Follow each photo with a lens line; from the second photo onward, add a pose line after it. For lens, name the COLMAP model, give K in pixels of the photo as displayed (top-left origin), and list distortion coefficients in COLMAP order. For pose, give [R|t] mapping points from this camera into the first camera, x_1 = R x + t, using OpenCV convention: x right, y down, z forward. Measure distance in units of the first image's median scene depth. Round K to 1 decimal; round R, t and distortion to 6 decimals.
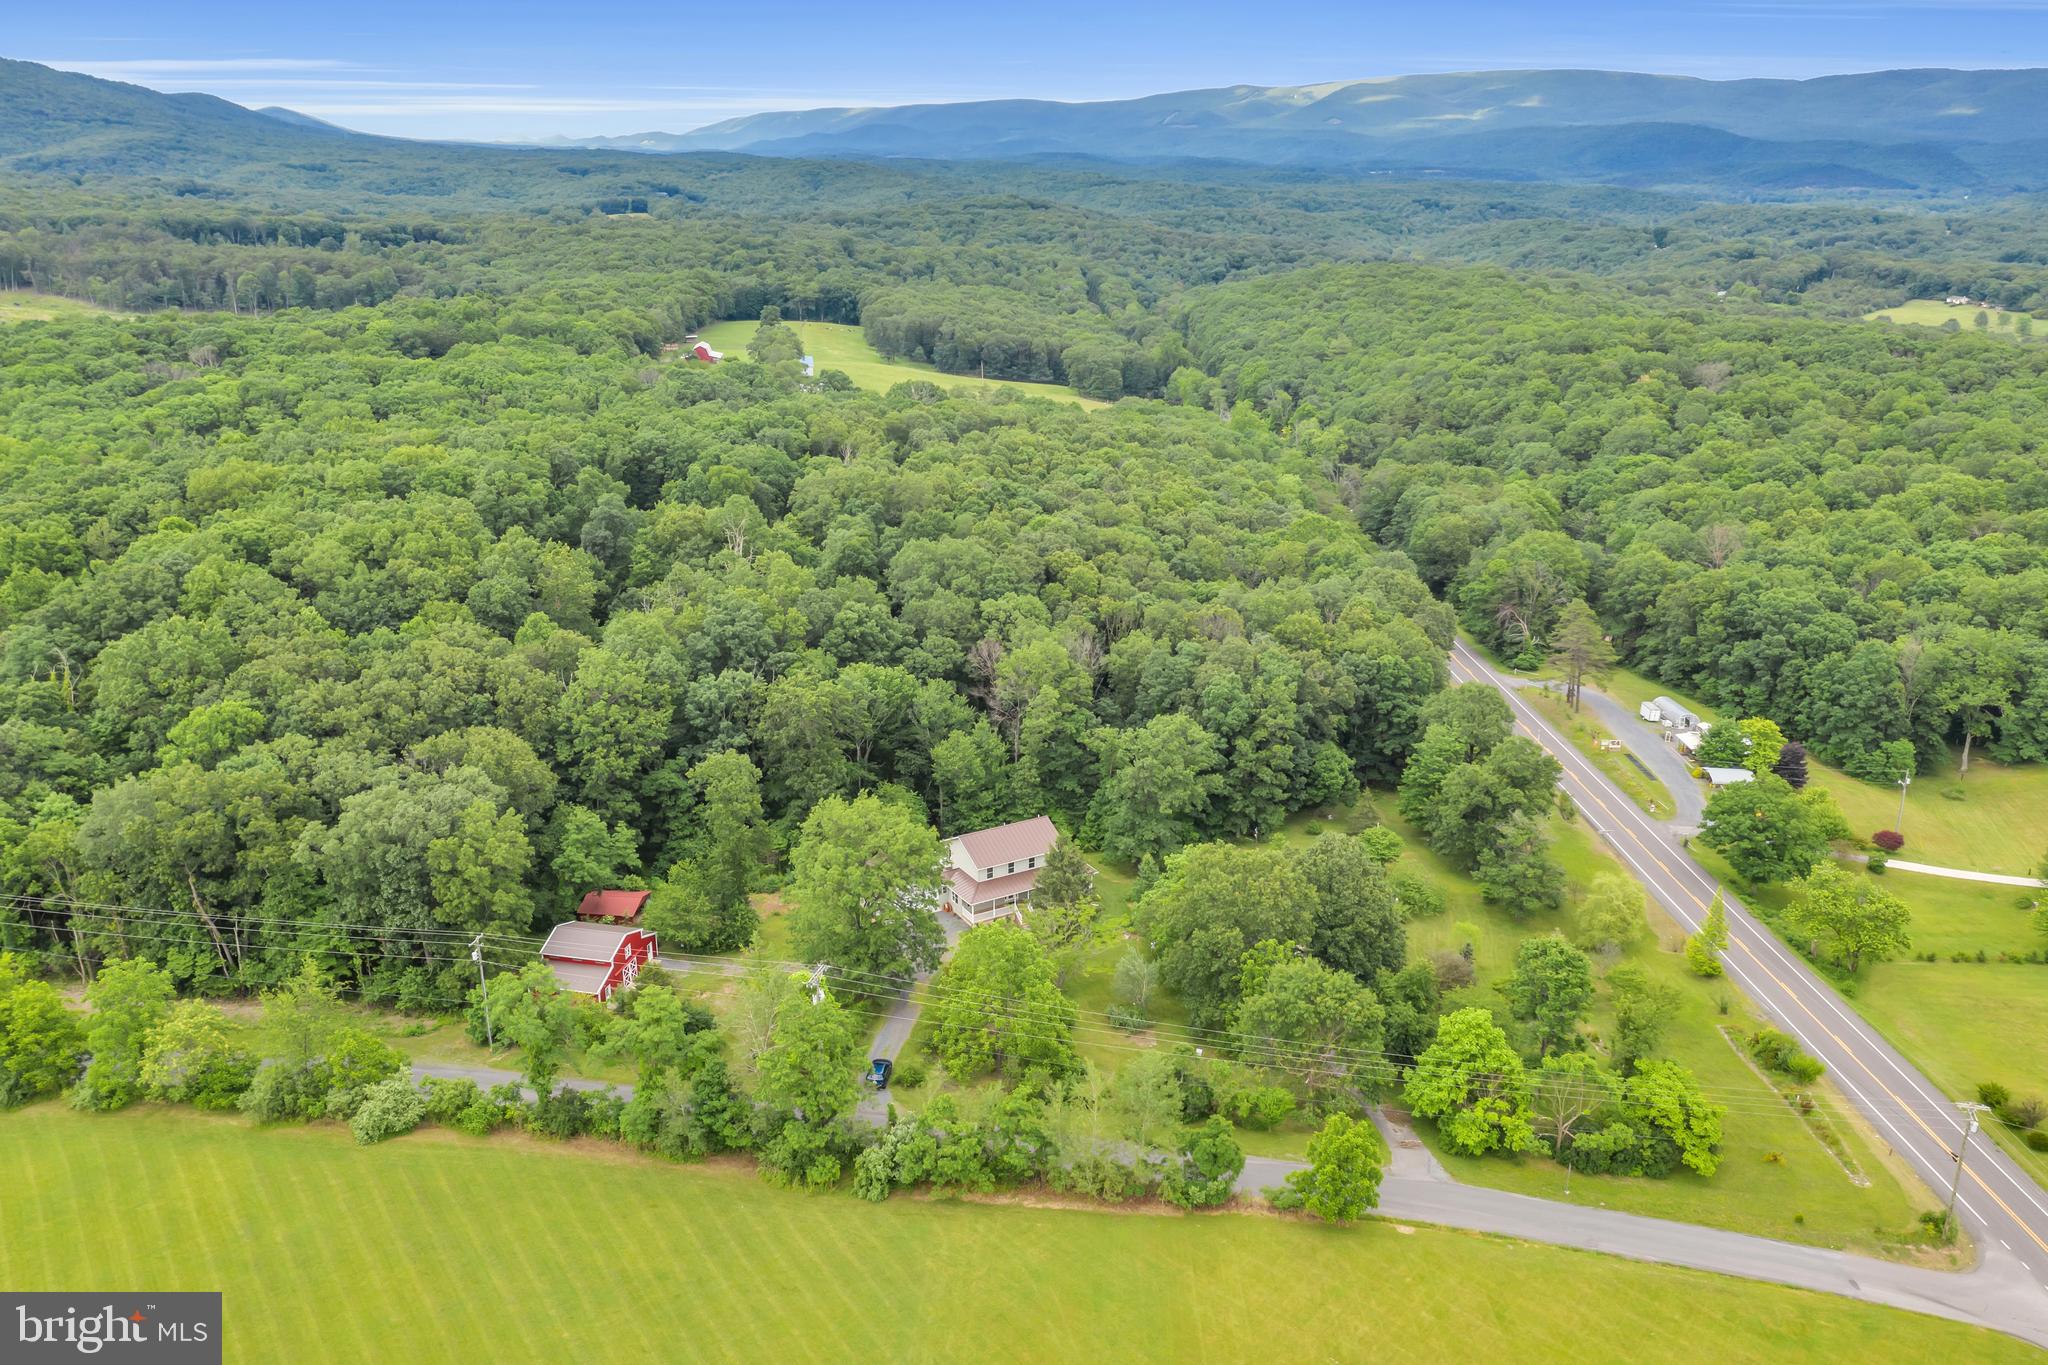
lens RADIAL K [[1650.1, 0, 1024.0], [0, 1650.1, 682.5], [0, 0, 1]] dist [-0.002218, 0.004541]
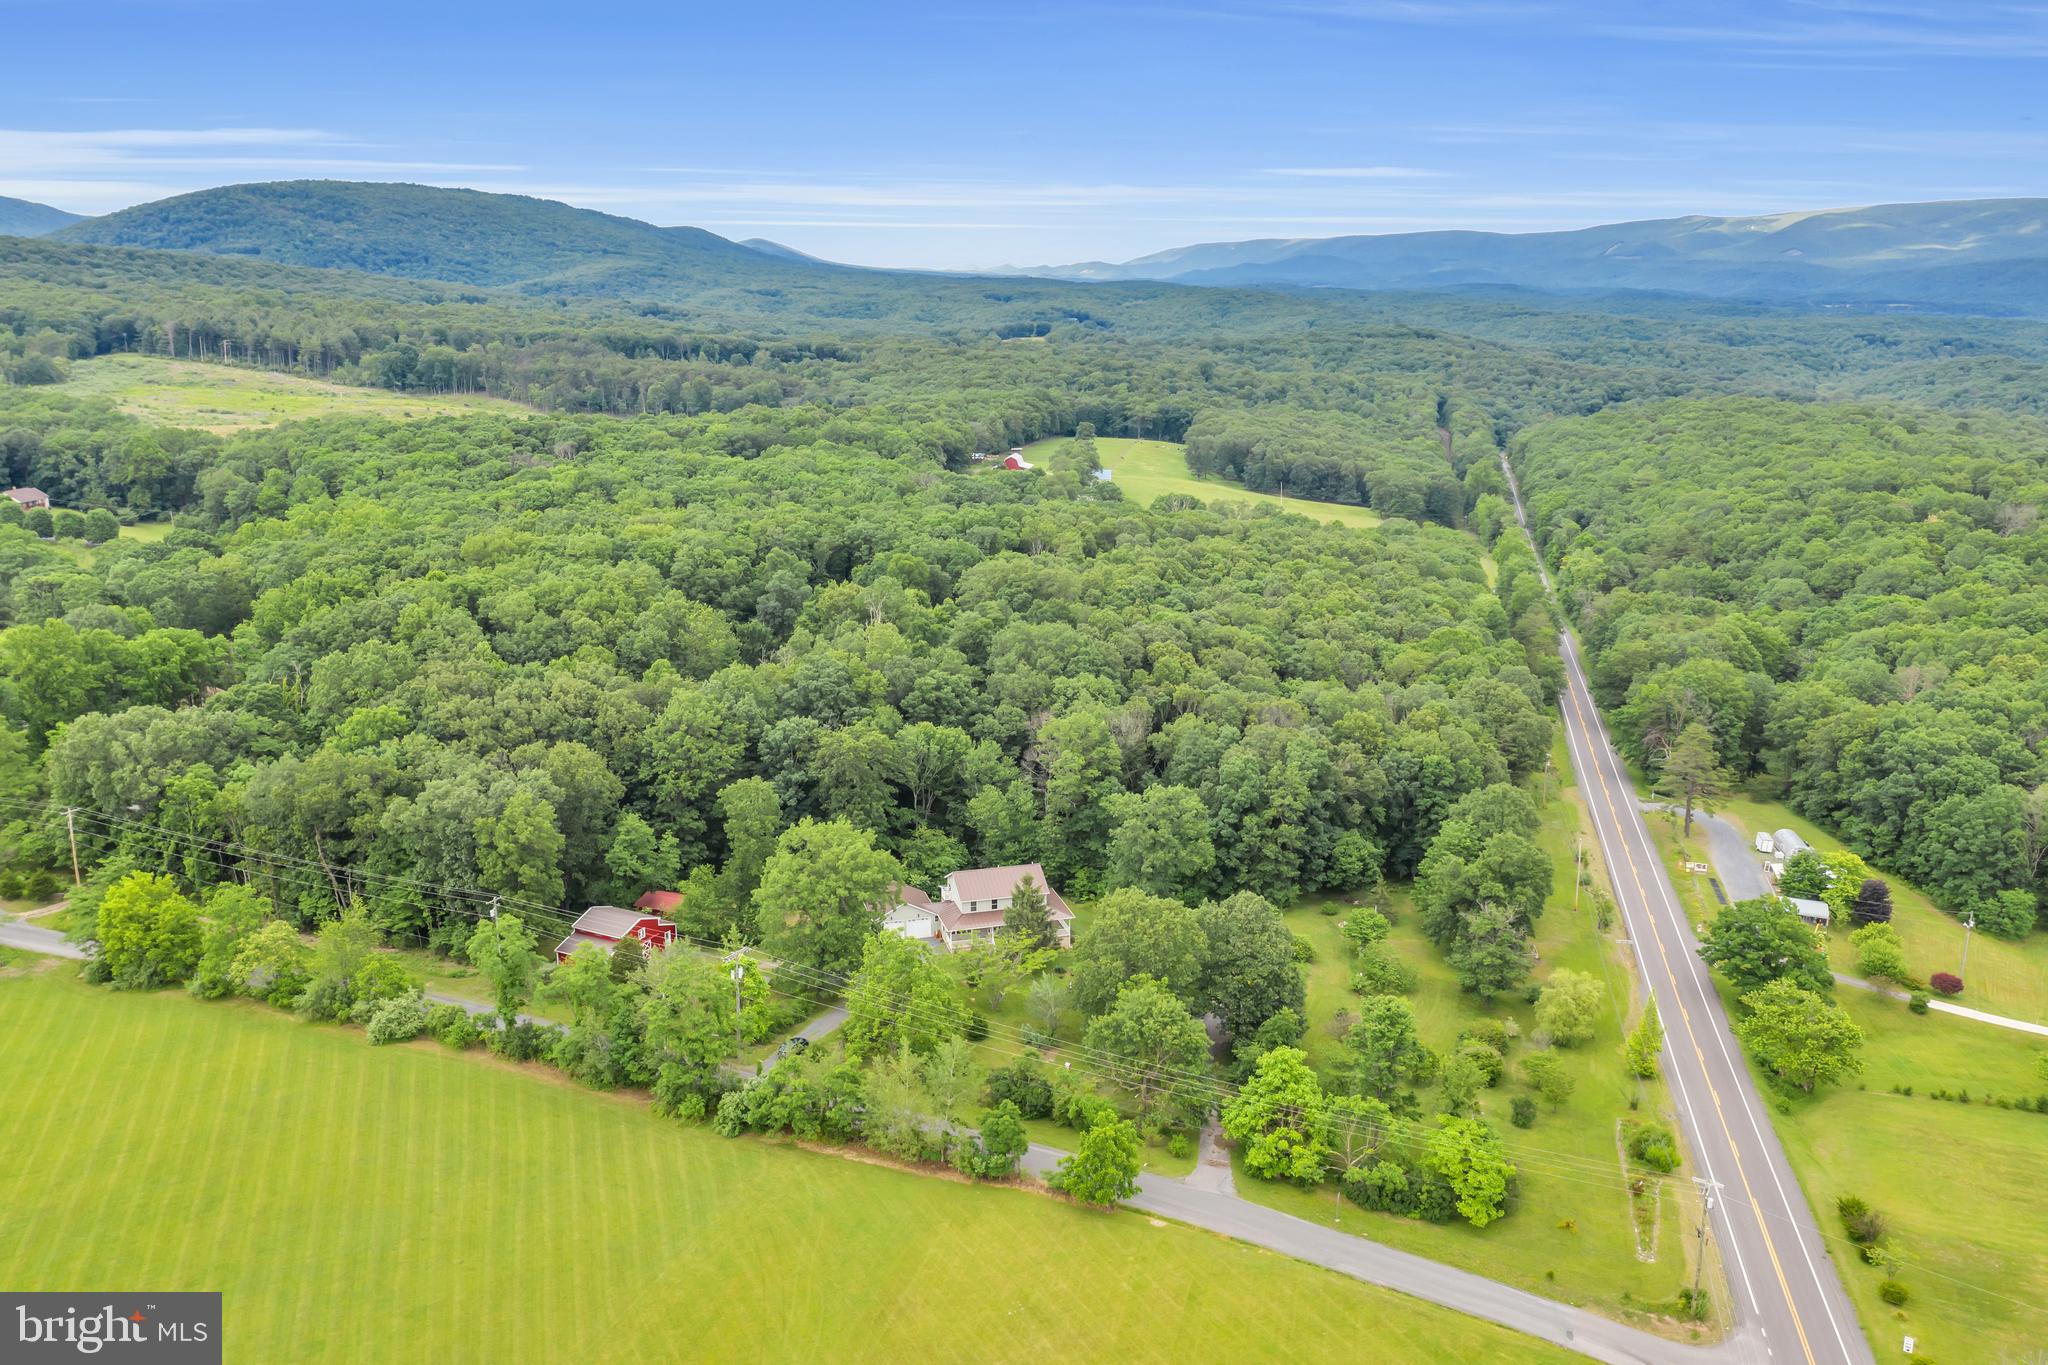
lens RADIAL K [[1650.1, 0, 1024.0], [0, 1650.1, 682.5], [0, 0, 1]] dist [-0.002218, 0.004541]
pose [[0.968471, 0.064246, -0.240701, 0.231561], [-0.081569, 0.994693, -0.062701, 0.026105], [0.235395, 0.080357, 0.968572, -0.081594]]
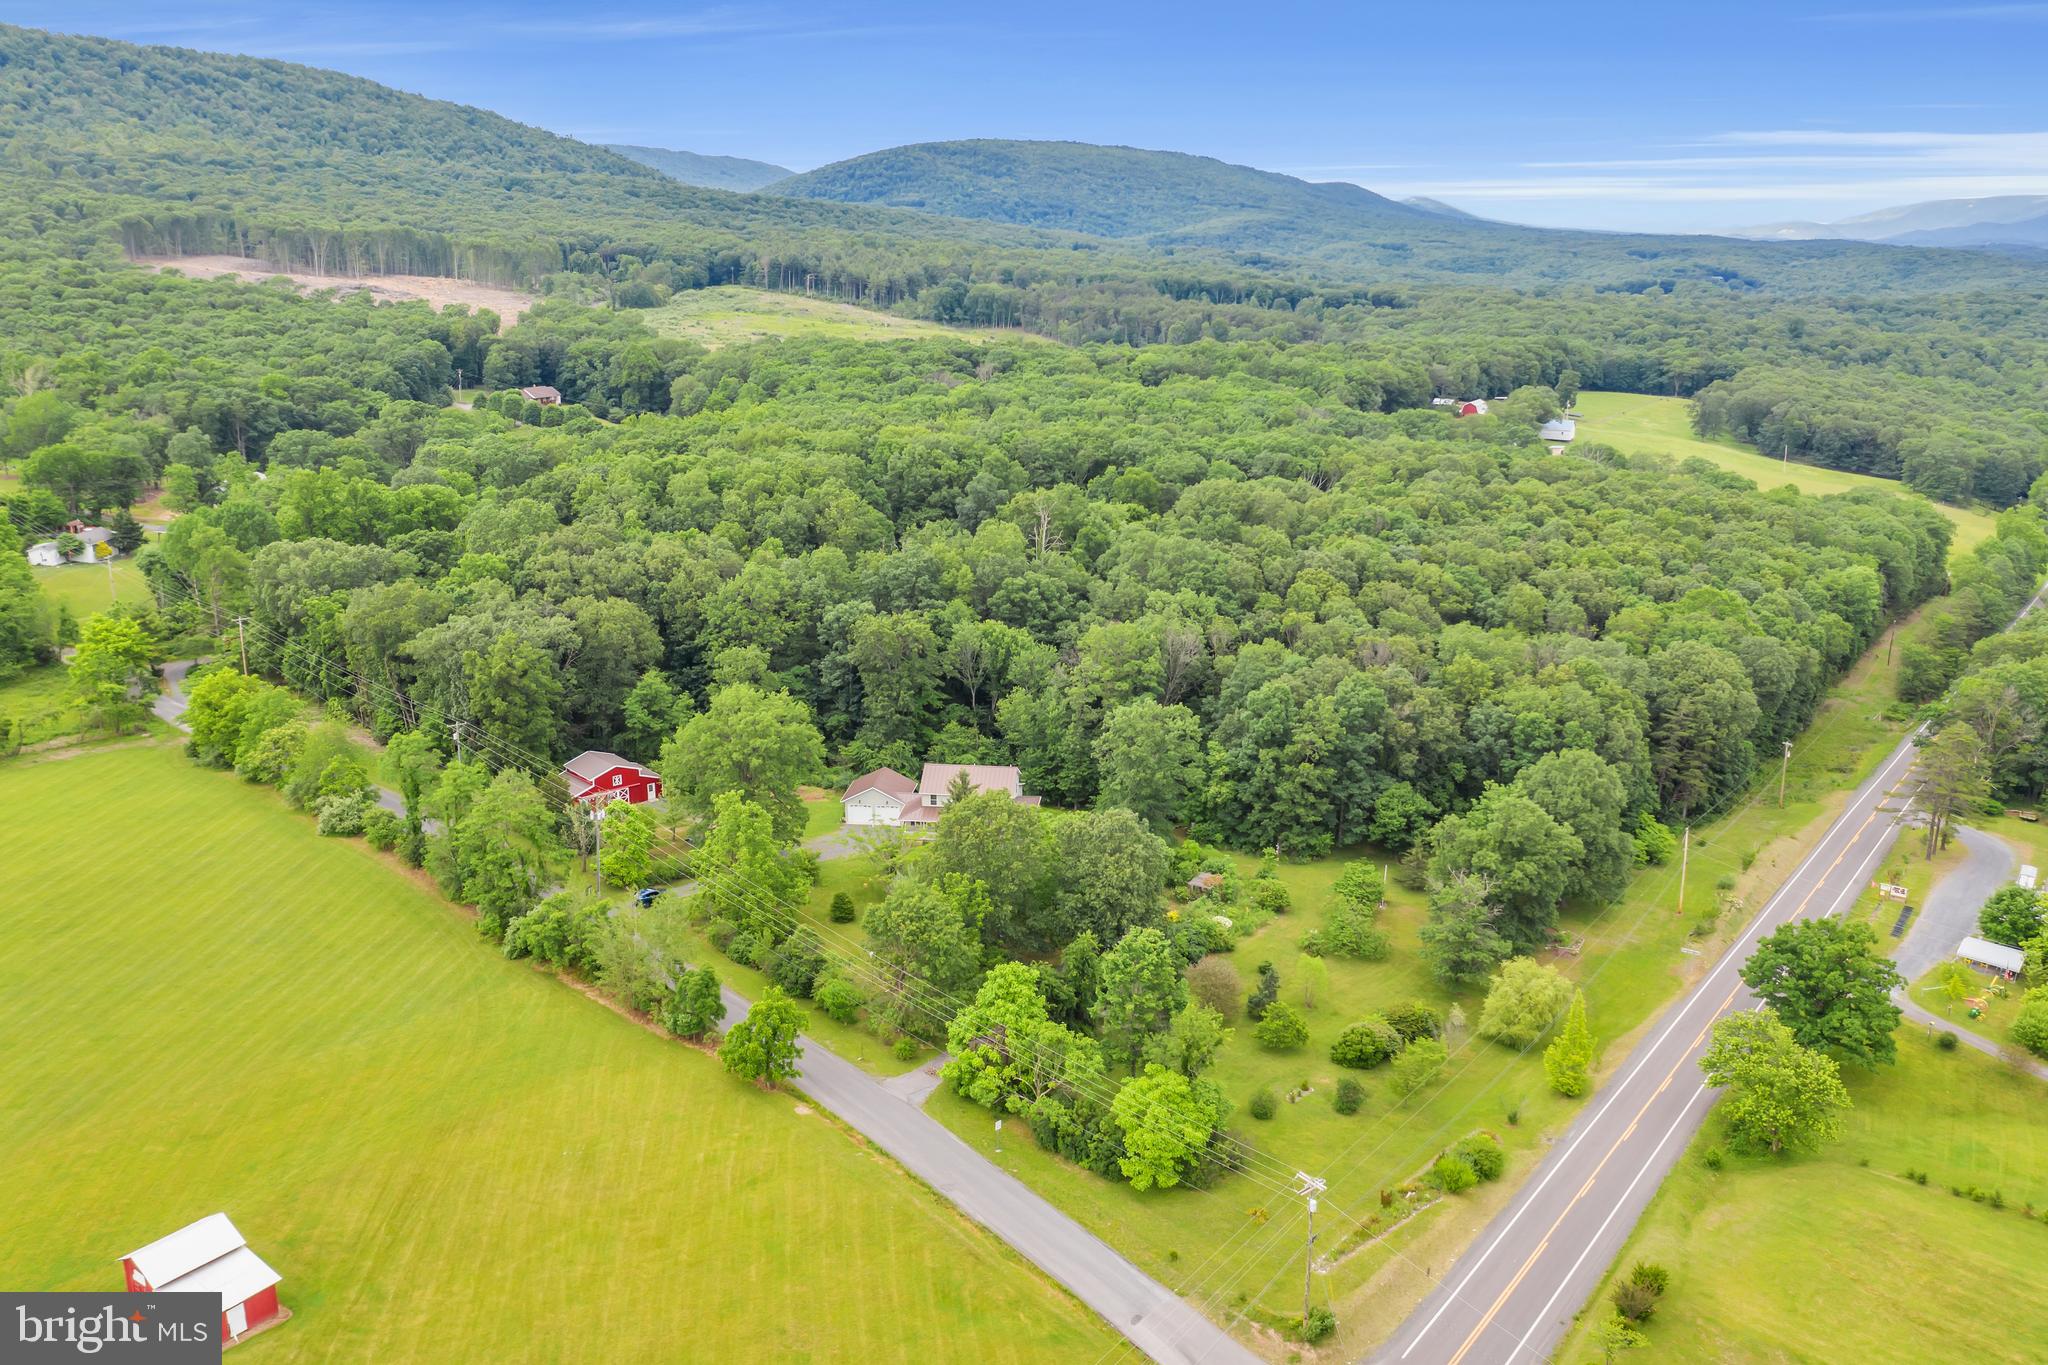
lens RADIAL K [[1650.1, 0, 1024.0], [0, 1650.1, 682.5], [0, 0, 1]] dist [-0.002218, 0.004541]
pose [[0.804252, 0.165405, -0.570807, 0.541991], [-0.193018, 0.981118, 0.012346, 0.011073], [0.562071, 0.100247, 0.820992, 0.104602]]
